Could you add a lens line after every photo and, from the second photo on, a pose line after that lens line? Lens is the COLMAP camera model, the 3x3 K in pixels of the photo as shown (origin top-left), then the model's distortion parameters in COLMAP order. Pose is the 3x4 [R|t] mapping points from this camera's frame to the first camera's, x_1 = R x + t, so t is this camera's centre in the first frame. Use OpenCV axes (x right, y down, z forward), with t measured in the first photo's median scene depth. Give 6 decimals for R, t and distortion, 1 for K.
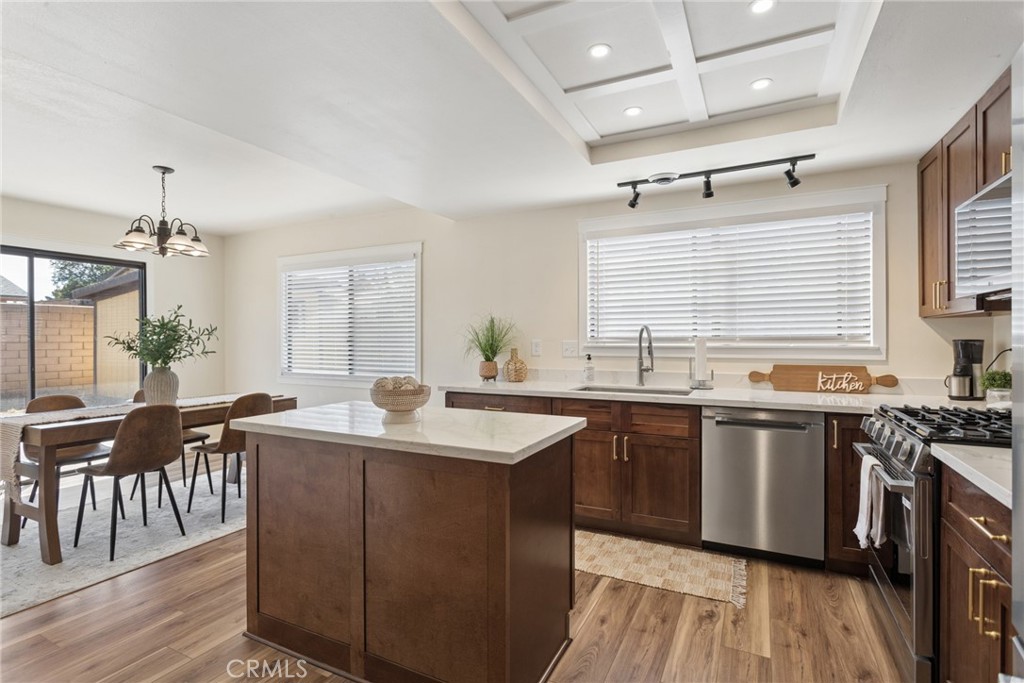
lens RADIAL K [[494.5, 0, 509.8], [0, 494.5, 335.3], [0, 0, 1]] dist [-0.009177, 0.006351]
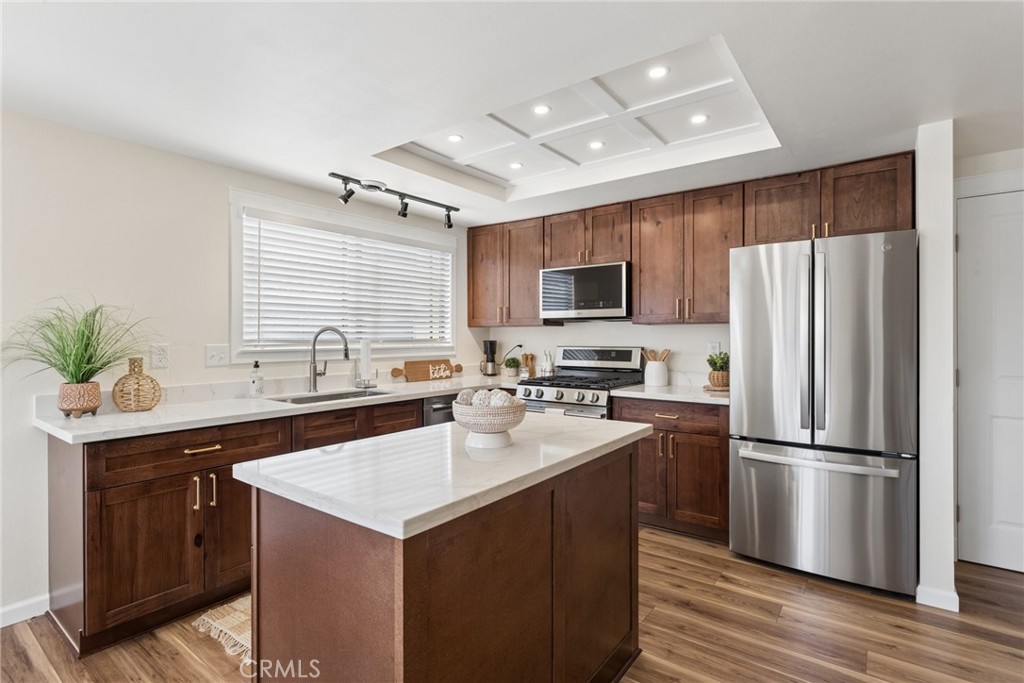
lens RADIAL K [[494.5, 0, 510.8], [0, 494.5, 335.5], [0, 0, 1]] dist [-0.009177, 0.006351]
pose [[0.174205, 0.006388, 0.984689, -0.671496], [-0.003705, 0.999976, -0.005832, 0.000391], [-0.984702, -0.002632, 0.174224, 0.548122]]
